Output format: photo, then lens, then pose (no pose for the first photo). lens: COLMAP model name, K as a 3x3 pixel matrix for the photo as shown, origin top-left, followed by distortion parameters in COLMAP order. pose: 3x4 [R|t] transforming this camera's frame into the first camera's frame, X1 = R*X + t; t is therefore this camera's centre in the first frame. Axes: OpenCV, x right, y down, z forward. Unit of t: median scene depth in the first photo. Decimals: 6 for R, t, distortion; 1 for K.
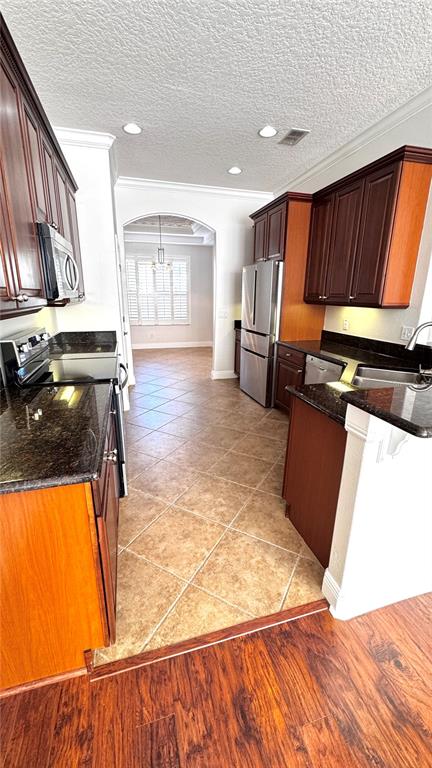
lens RADIAL K [[311.2, 0, 215.7], [0, 311.2, 388.6], [0, 0, 1]] dist [-0.003595, 0.001255]
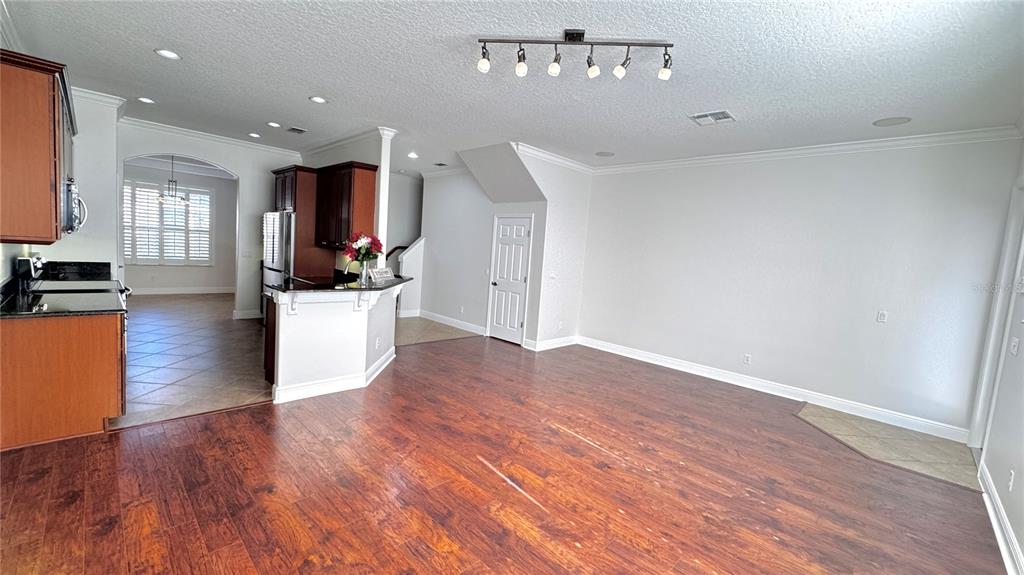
lens RADIAL K [[414.9, 0, 512.4], [0, 414.9, 287.1], [0, 0, 1]] dist [-0.003595, 0.001255]
pose [[0.868190, 0.008610, 0.496157, 0.140796], [0.081275, 0.983880, -0.159292, 0.203710], [-0.489531, 0.178621, 0.853495, -0.744964]]
